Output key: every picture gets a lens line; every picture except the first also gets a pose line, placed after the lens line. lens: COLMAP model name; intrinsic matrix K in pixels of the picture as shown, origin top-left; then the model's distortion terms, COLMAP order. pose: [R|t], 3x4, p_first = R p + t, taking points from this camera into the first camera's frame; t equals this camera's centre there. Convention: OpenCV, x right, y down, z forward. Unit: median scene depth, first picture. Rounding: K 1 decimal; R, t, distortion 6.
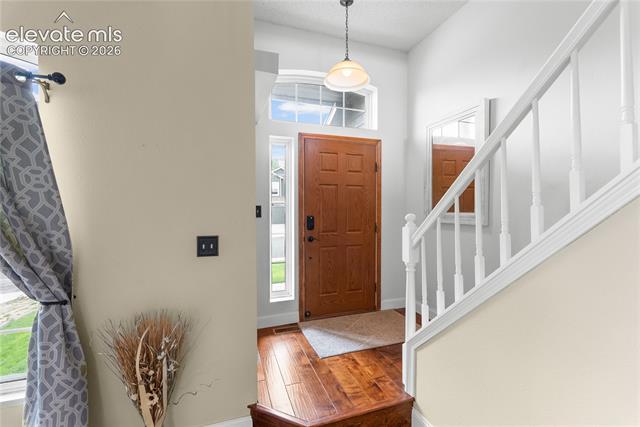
lens RADIAL K [[285.8, 0, 319.8], [0, 285.8, 211.7], [0, 0, 1]] dist [-0.004070, -0.000734]
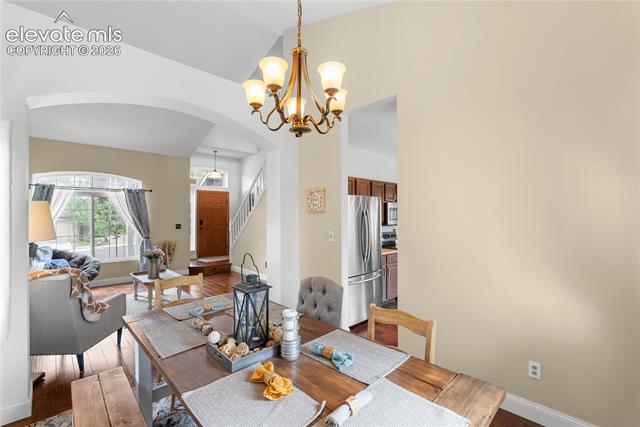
lens RADIAL K [[285.8, 0, 321.8], [0, 285.8, 210.5], [0, 0, 1]] dist [-0.004070, -0.000734]
pose [[0.912029, 0.008664, 0.410034, -0.098192], [0.001469, 0.999701, -0.024391, -0.004393], [-0.410123, 0.022848, 0.911744, -1.870901]]
